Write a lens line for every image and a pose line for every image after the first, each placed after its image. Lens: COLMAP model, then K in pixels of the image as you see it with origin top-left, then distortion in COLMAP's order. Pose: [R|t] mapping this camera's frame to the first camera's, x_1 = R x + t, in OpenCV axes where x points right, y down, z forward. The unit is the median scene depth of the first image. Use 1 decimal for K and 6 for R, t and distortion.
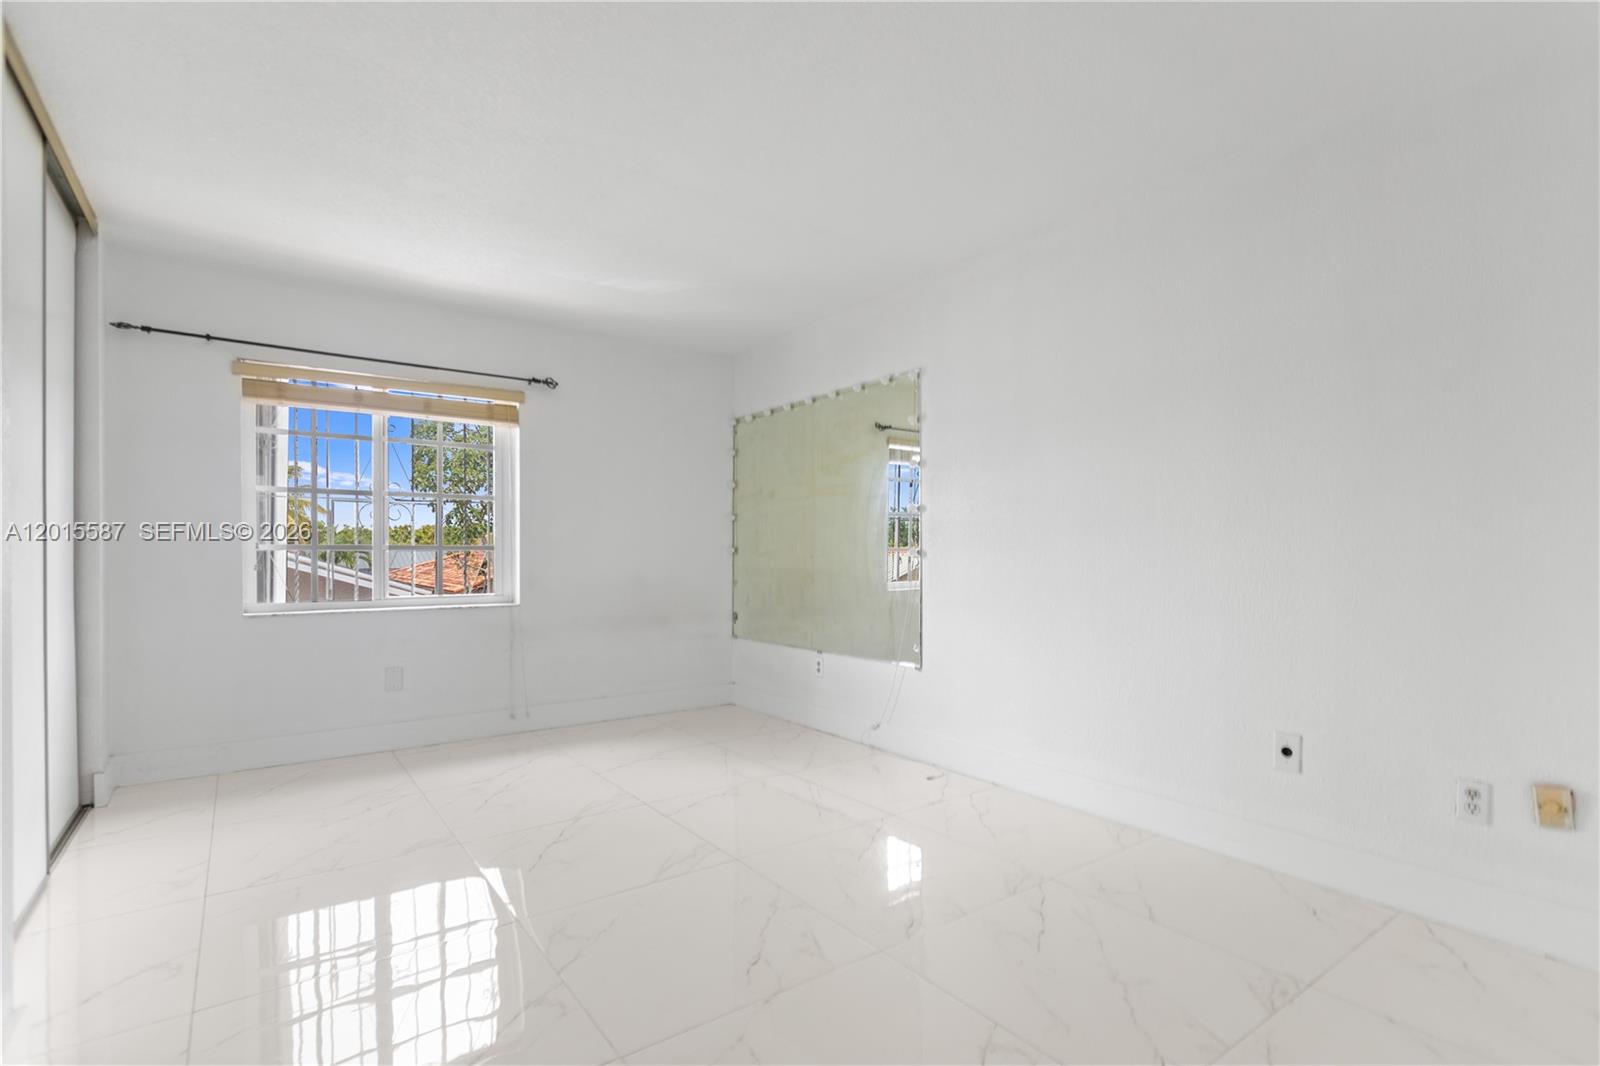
lens RADIAL K [[790.6, 0, 811.1], [0, 790.6, 554.4], [0, 0, 1]] dist [0.009585, 0.001872]
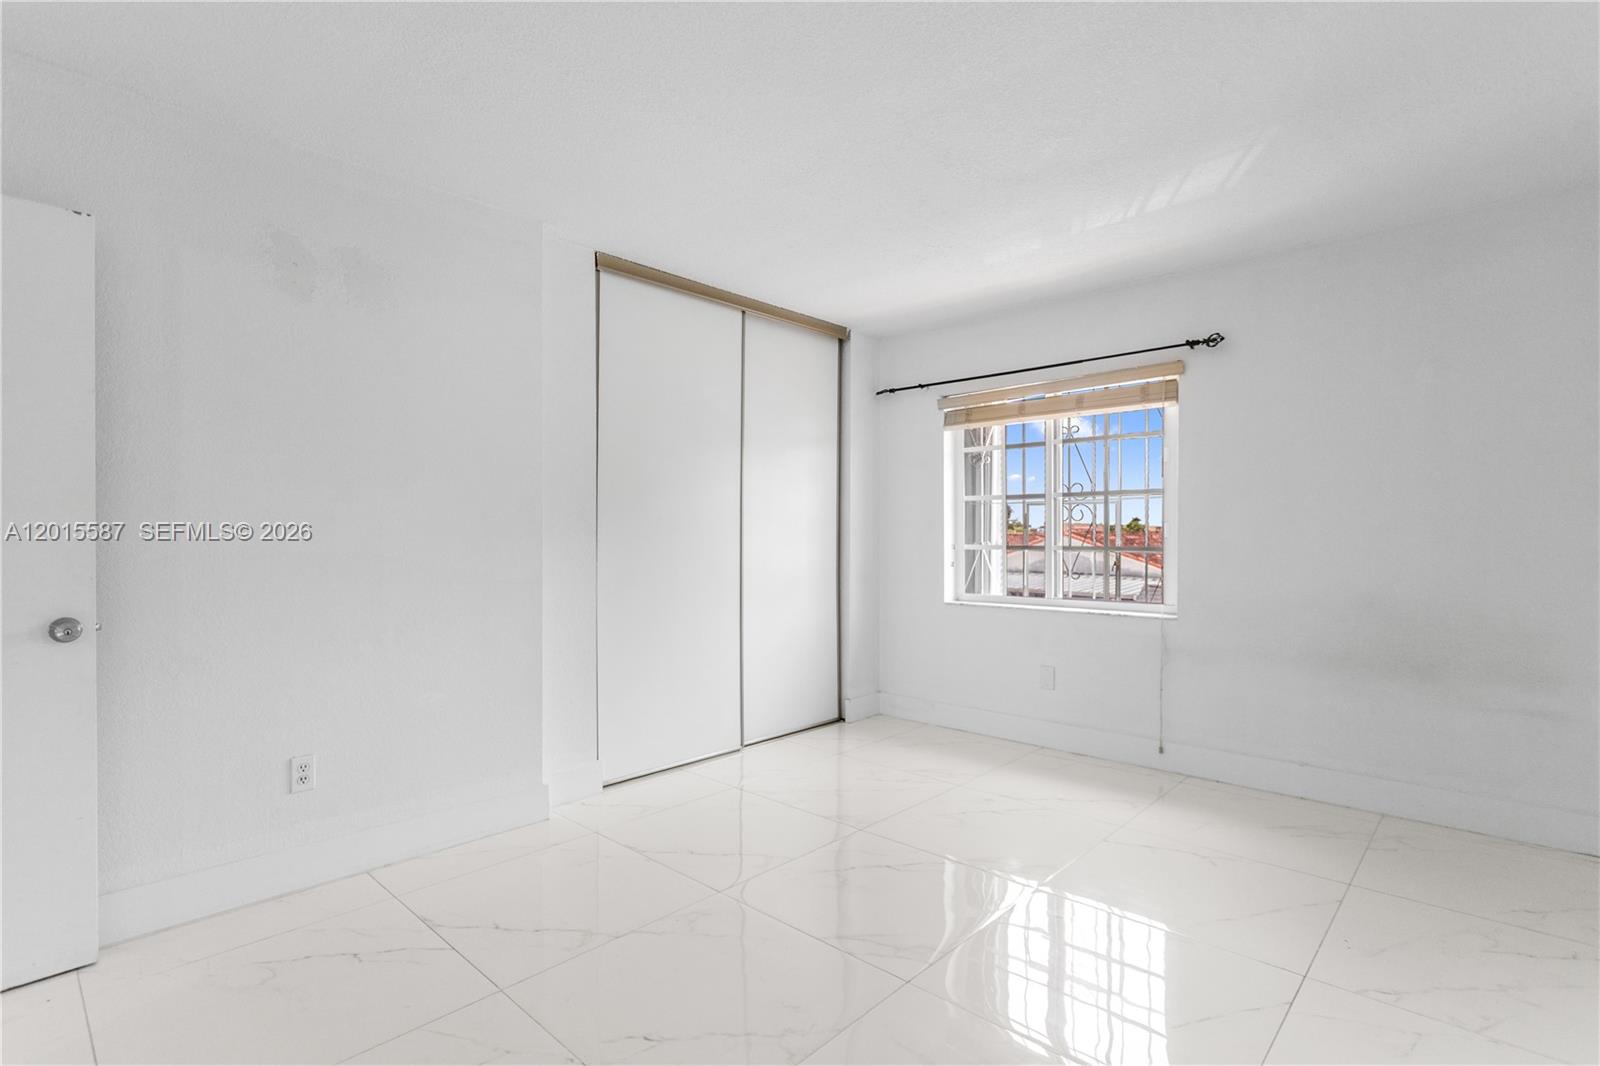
lens RADIAL K [[790.6, 0, 806.6], [0, 790.6, 539.2], [0, 0, 1]] dist [0.009585, 0.001872]
pose [[0.171912, 0.002884, -0.985108, 0.395045], [-0.004595, 0.999987, 0.002126, -0.020033], [0.985102, 0.004161, 0.171923, 0.488738]]
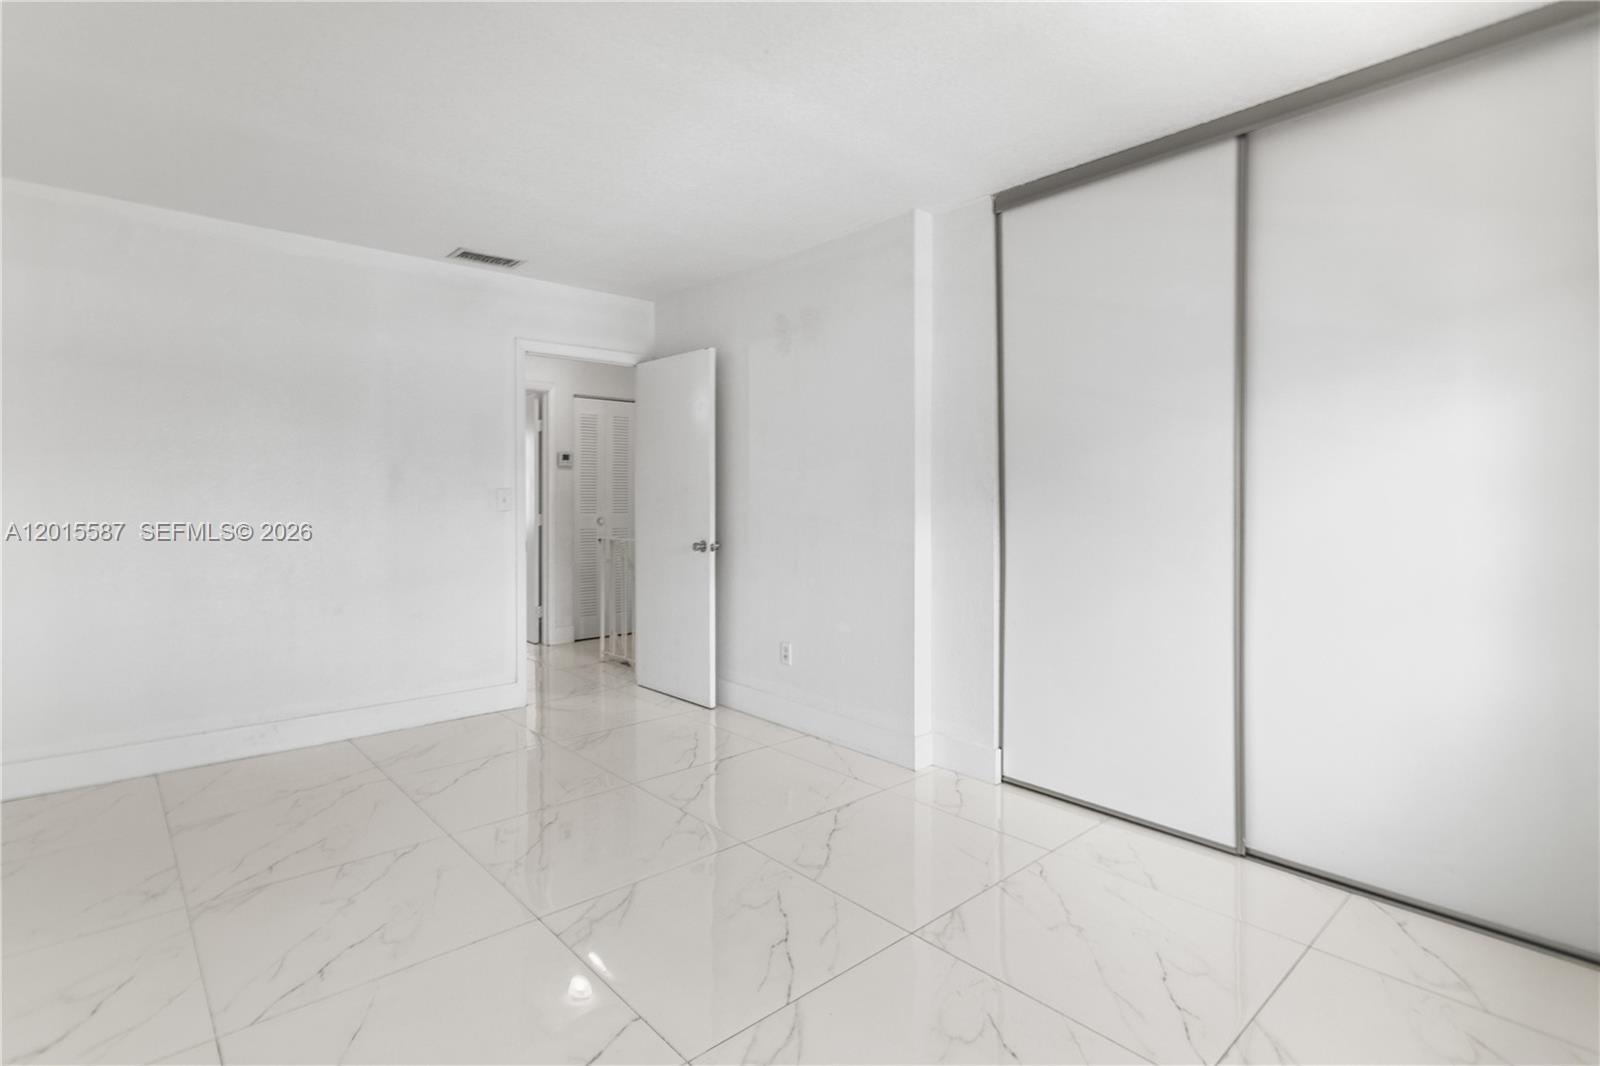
lens RADIAL K [[790.6, 0, 813.4], [0, 790.6, 522.3], [0, 0, 1]] dist [0.009585, 0.001872]
pose [[-0.994832, 0.002534, -0.101506, -0.185660], [-0.001369, 0.999263, 0.038361, -0.031773], [0.101529, 0.038302, -0.994095, 1.137000]]
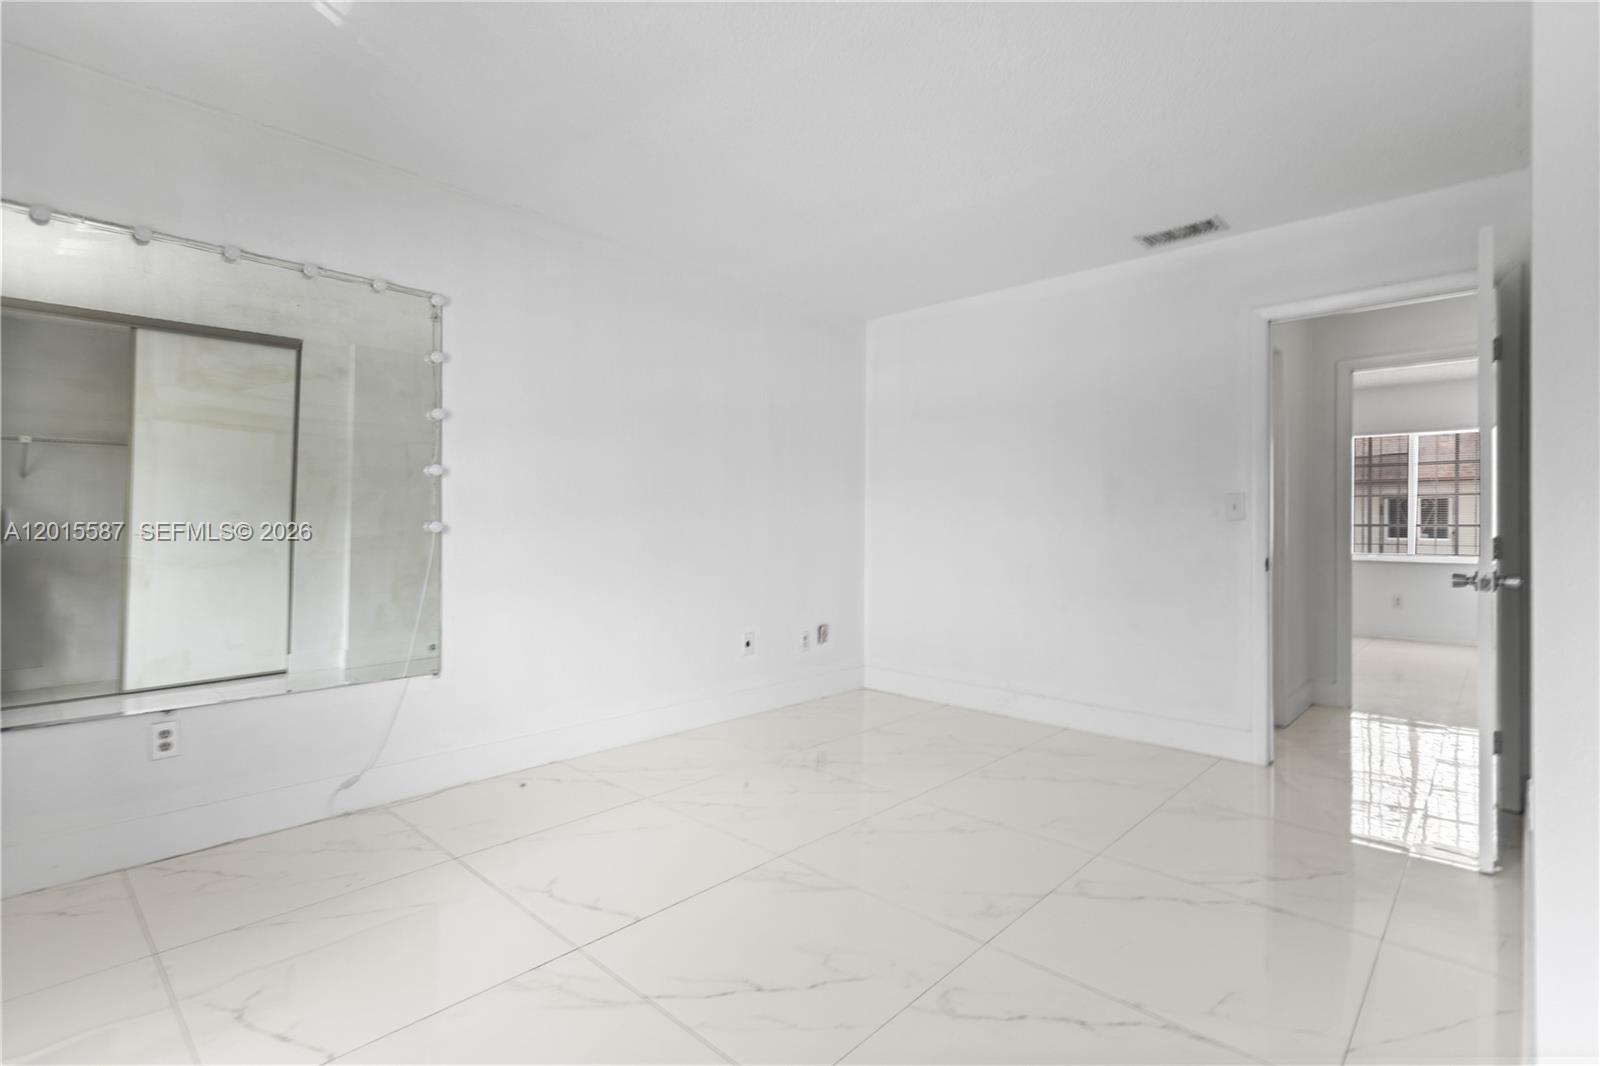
lens RADIAL K [[790.6, 0, 783.1], [0, 790.6, 523.6], [0, 0, 1]] dist [0.009585, 0.001872]
pose [[-0.167642, -0.004742, 0.985837, -0.629225], [-0.000604, 0.999989, 0.004708, -0.007182], [-0.985848, 0.000194, -0.167643, 0.723772]]
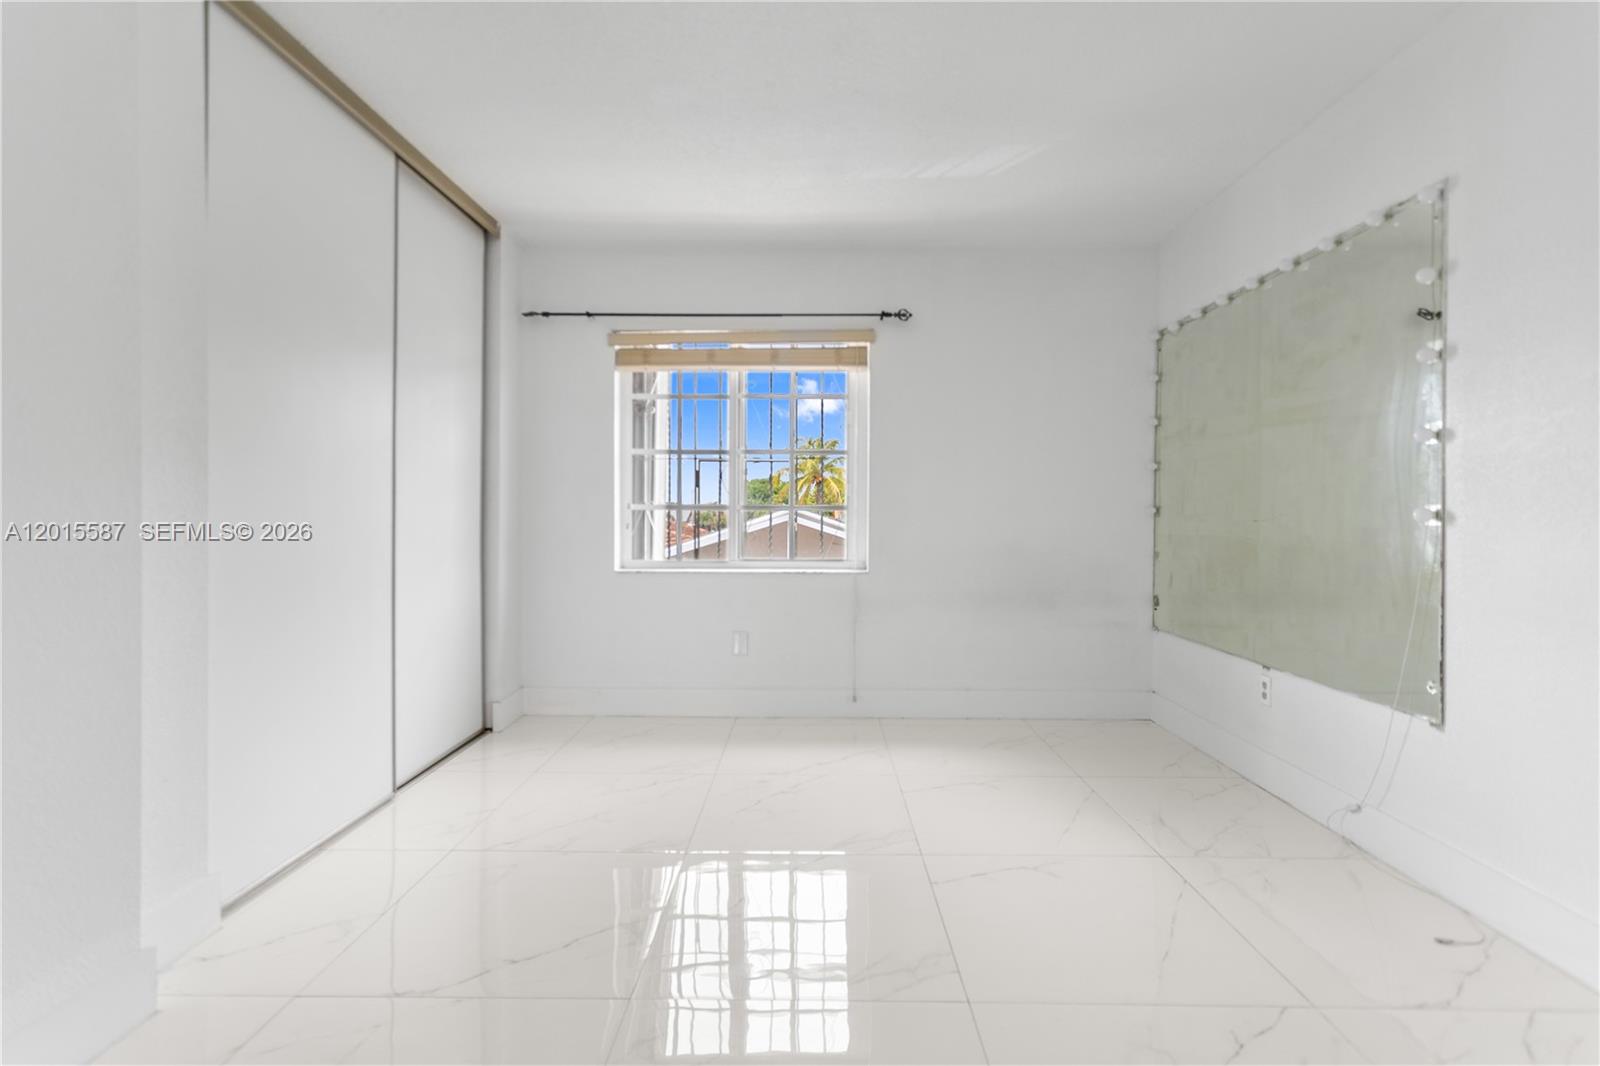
lens RADIAL K [[790.6, 0, 805.2], [0, 790.6, 512.9], [0, 0, 1]] dist [0.009585, 0.001872]
pose [[0.790737, 0.003159, -0.612148, 0.117130], [-0.005663, 0.999982, -0.002155, 0.000172], [0.612130, 0.005171, 0.790740, 0.268810]]
